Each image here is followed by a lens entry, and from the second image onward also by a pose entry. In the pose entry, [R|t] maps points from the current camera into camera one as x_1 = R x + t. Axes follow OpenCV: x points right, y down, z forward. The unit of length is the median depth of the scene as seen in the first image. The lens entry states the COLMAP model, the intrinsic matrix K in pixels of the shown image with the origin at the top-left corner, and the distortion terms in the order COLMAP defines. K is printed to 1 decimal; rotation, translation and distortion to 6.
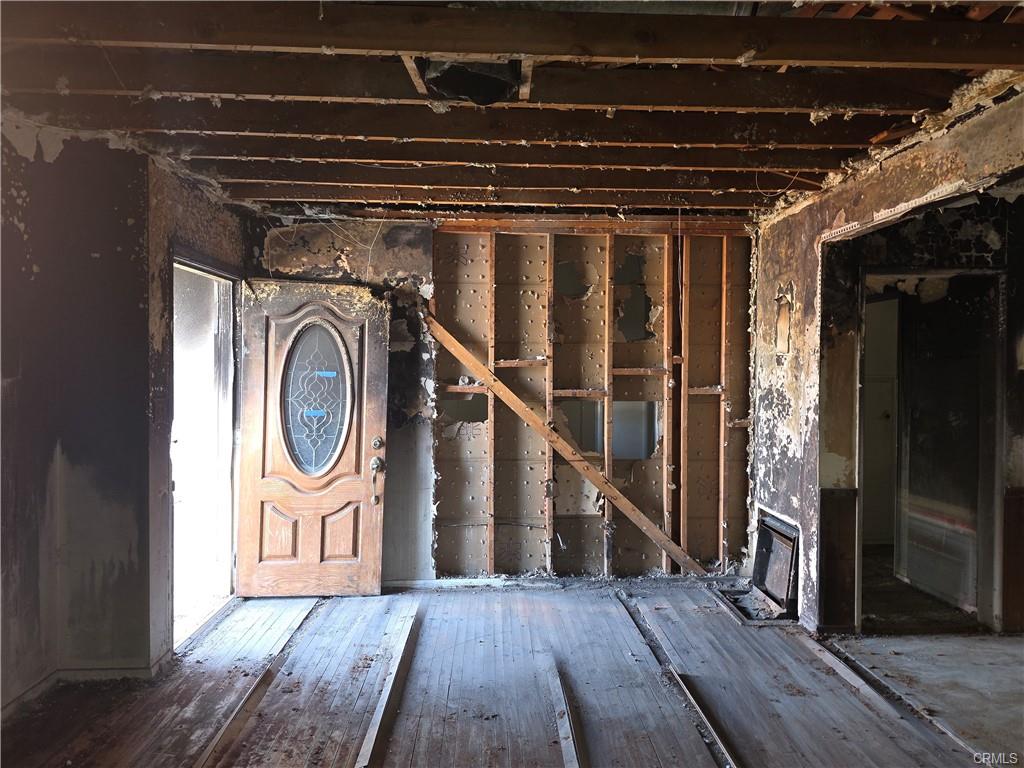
lens RADIAL K [[689.6, 0, 513.1], [0, 689.6, 379.4], [0, 0, 1]] dist [0.033710, -0.032128]
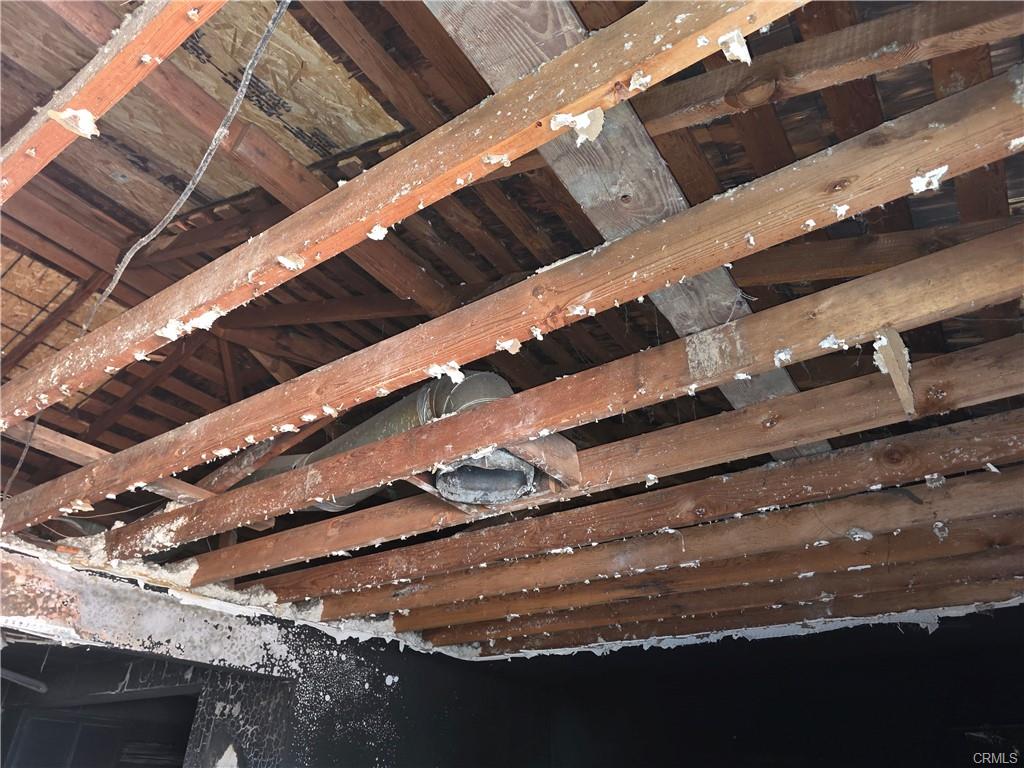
lens RADIAL K [[689.6, 0, 522.6], [0, 689.6, 384.2], [0, 0, 1]] dist [0.033710, -0.032128]
pose [[-0.810047, 0.297419, 0.505337, -0.522370], [-0.009589, 0.854978, -0.518575, -0.070527], [-0.586286, -0.424916, -0.689721, 1.478317]]
